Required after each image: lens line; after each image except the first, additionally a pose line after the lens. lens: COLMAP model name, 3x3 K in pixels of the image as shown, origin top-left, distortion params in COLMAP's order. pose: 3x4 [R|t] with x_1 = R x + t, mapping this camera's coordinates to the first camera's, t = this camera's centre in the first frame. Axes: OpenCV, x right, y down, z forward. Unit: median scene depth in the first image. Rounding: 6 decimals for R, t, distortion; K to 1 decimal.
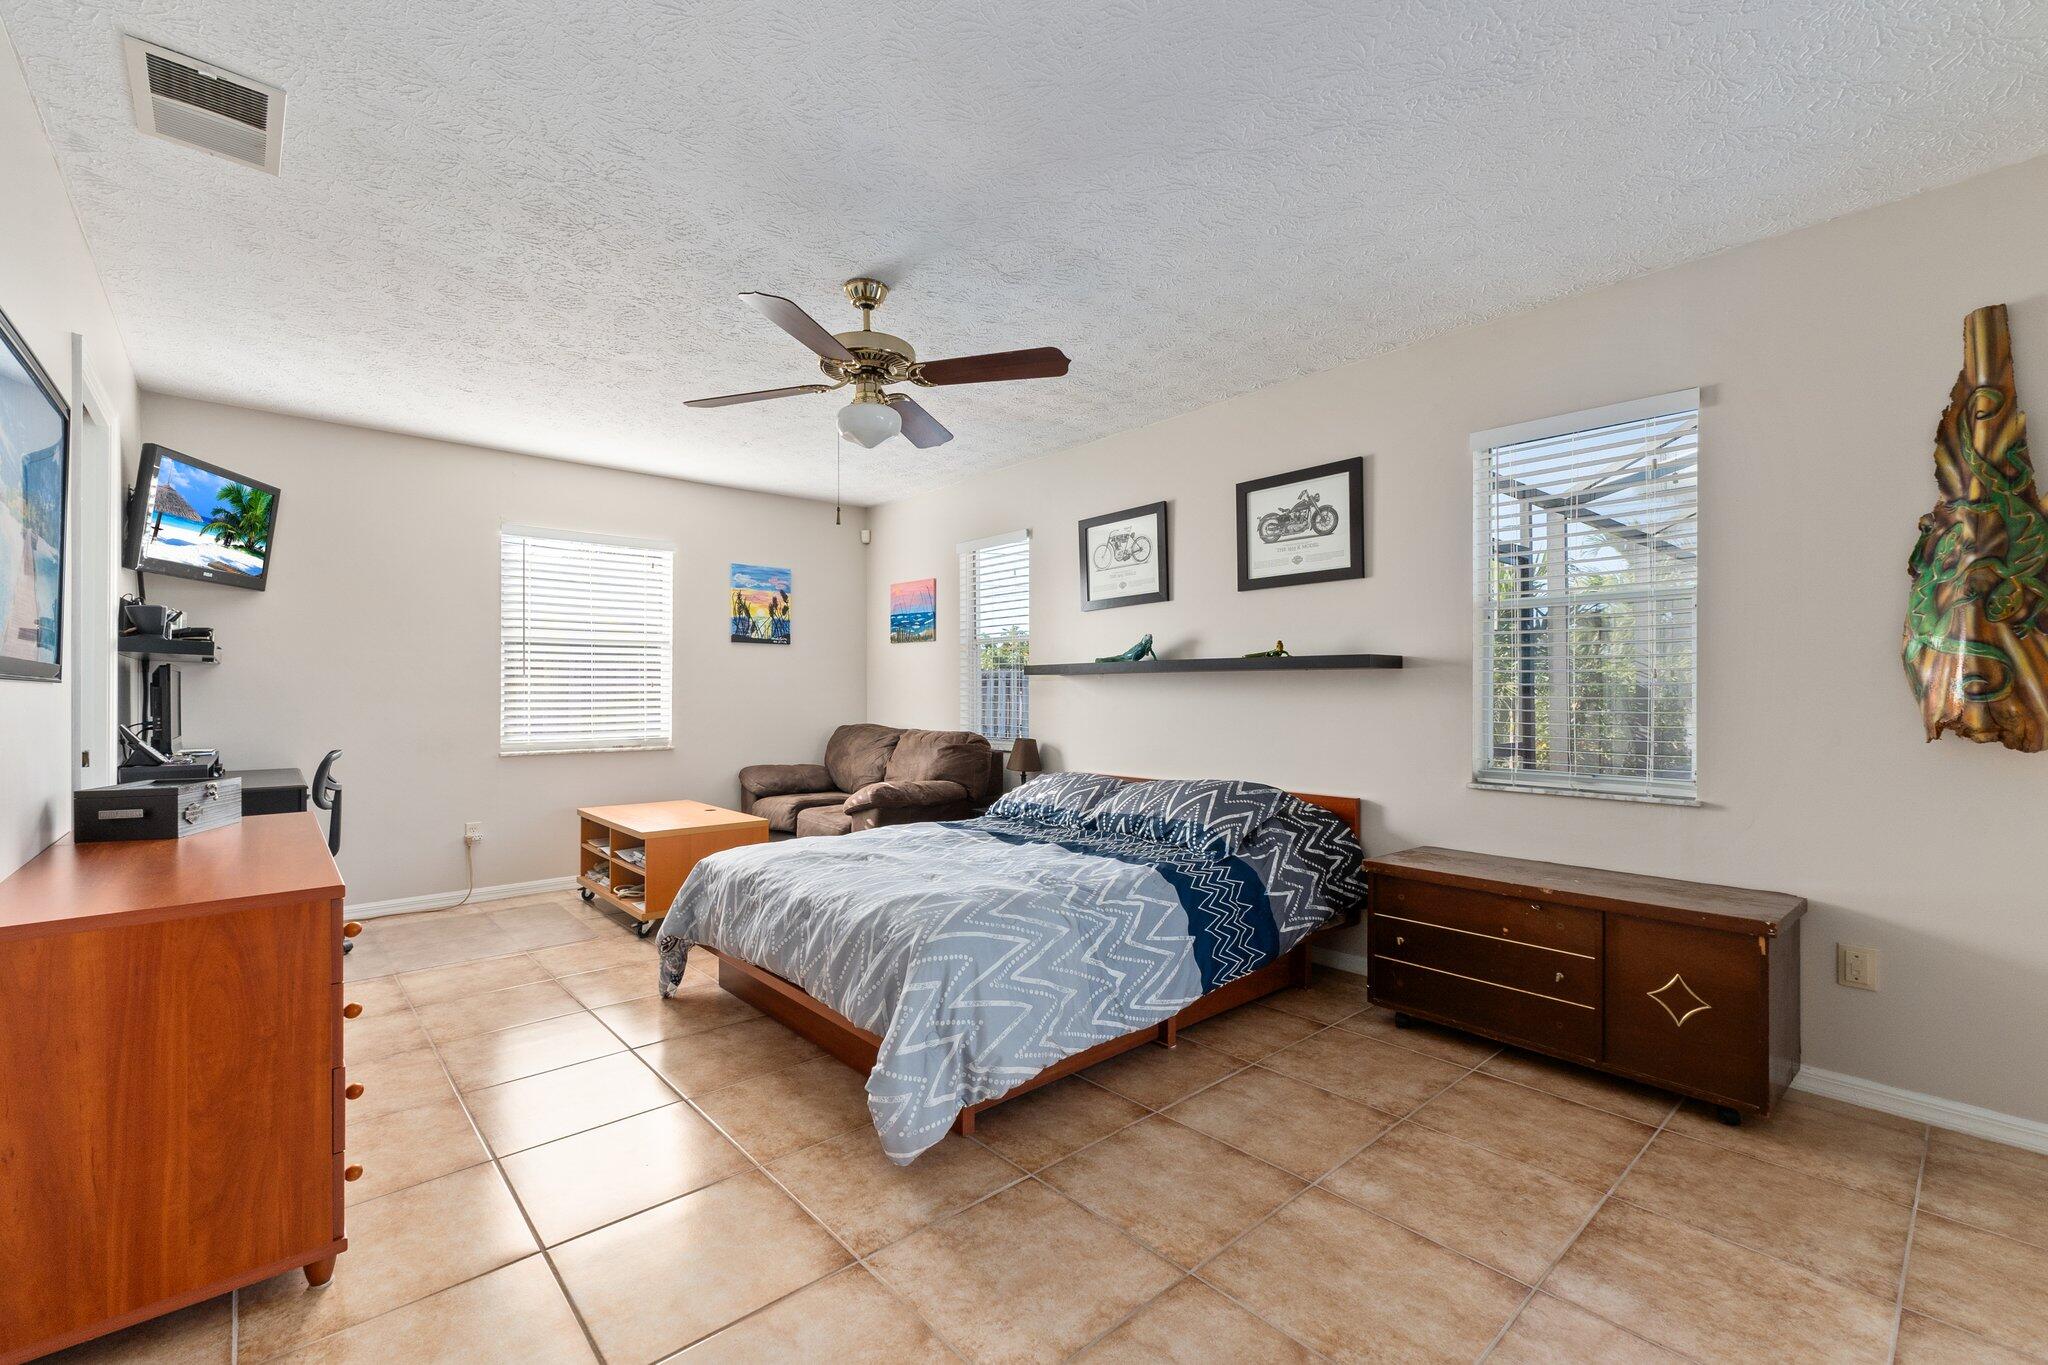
lens RADIAL K [[863.2, 0, 1023.4], [0, 863.2, 686.3], [0, 0, 1]] dist [0.005653, 0.000314]
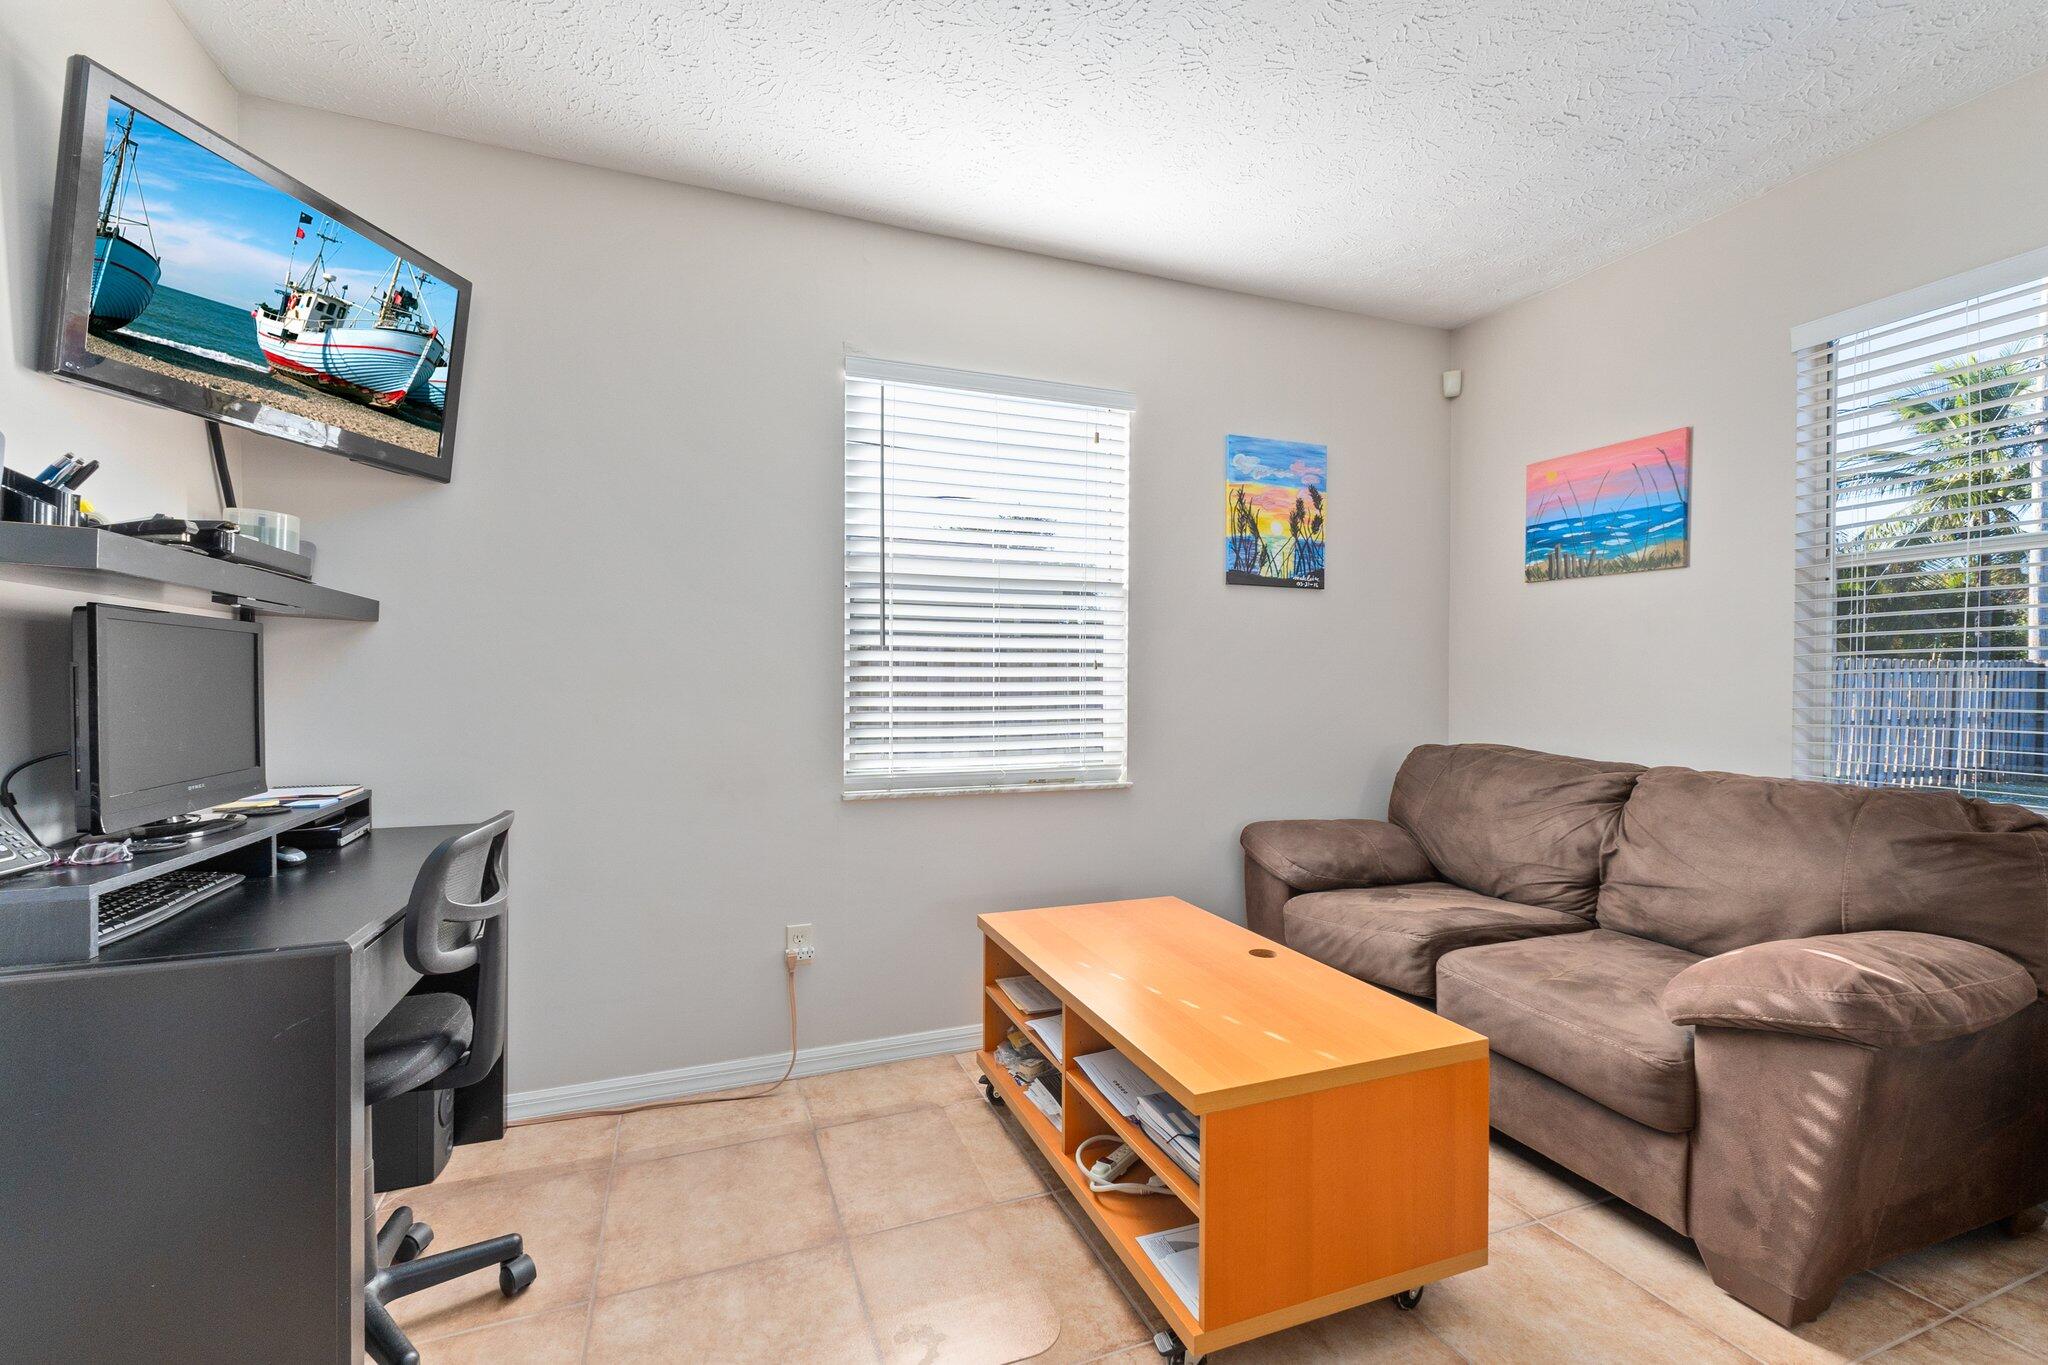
lens RADIAL K [[863.2, 0, 1023.4], [0, 863.2, 686.3], [0, 0, 1]] dist [0.005653, 0.000314]
pose [[0.938459, 0.007173, -0.345316, -0.269826], [-0.001886, 0.999876, 0.015645, 0.002775], [0.345386, -0.014031, 0.938356, 0.458703]]
